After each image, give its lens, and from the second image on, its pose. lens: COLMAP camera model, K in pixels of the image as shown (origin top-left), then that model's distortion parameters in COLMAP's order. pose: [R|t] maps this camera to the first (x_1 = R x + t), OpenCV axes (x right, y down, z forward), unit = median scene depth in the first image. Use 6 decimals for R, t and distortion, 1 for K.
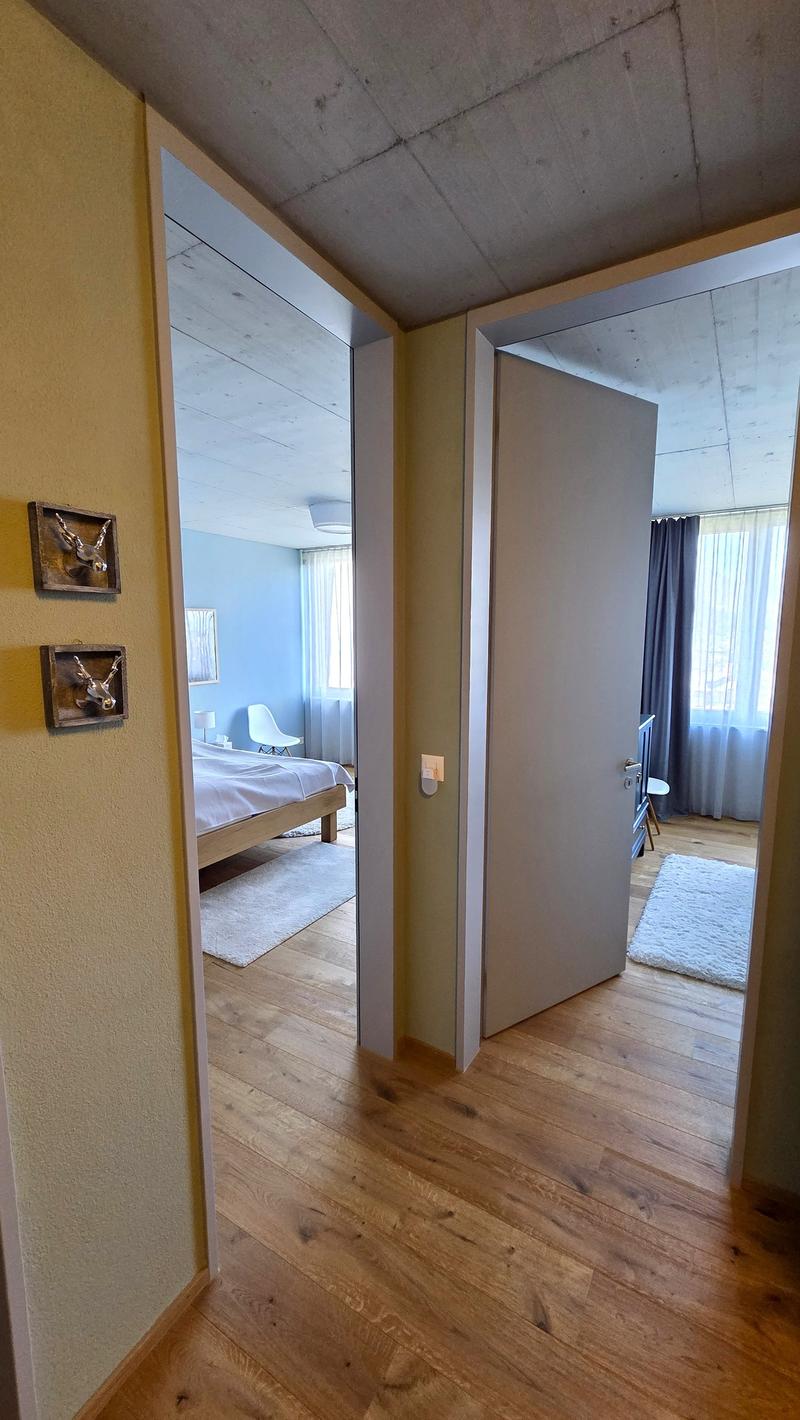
lens RADIAL K [[583.8, 0, 400.4], [0, 583.8, 714.6], [0, 0, 1]] dist [0.006254, 0.000127]
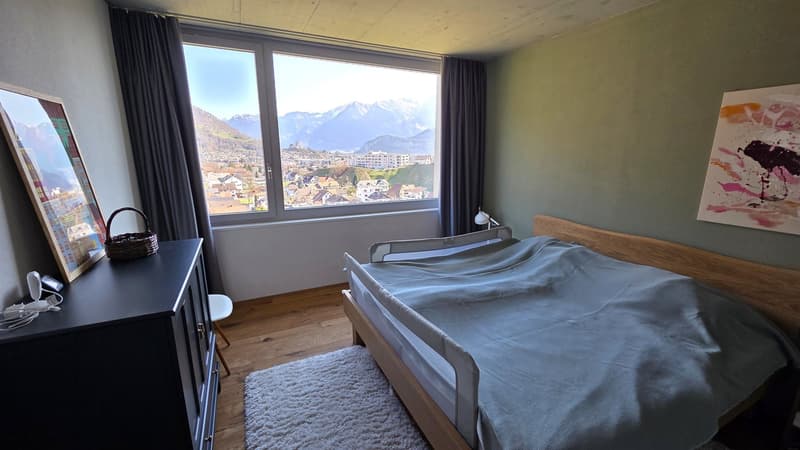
lens RADIAL K [[328.9, 0, 404.7], [0, 328.9, 231.0], [0, 0, 1]] dist [0.006254, 0.000127]
pose [[0.539564, -0.199141, 0.818055, 0.193355], [0.109738, 0.979971, 0.166177, -0.053229], [-0.834763, 0.000109, 0.550610, 0.464965]]
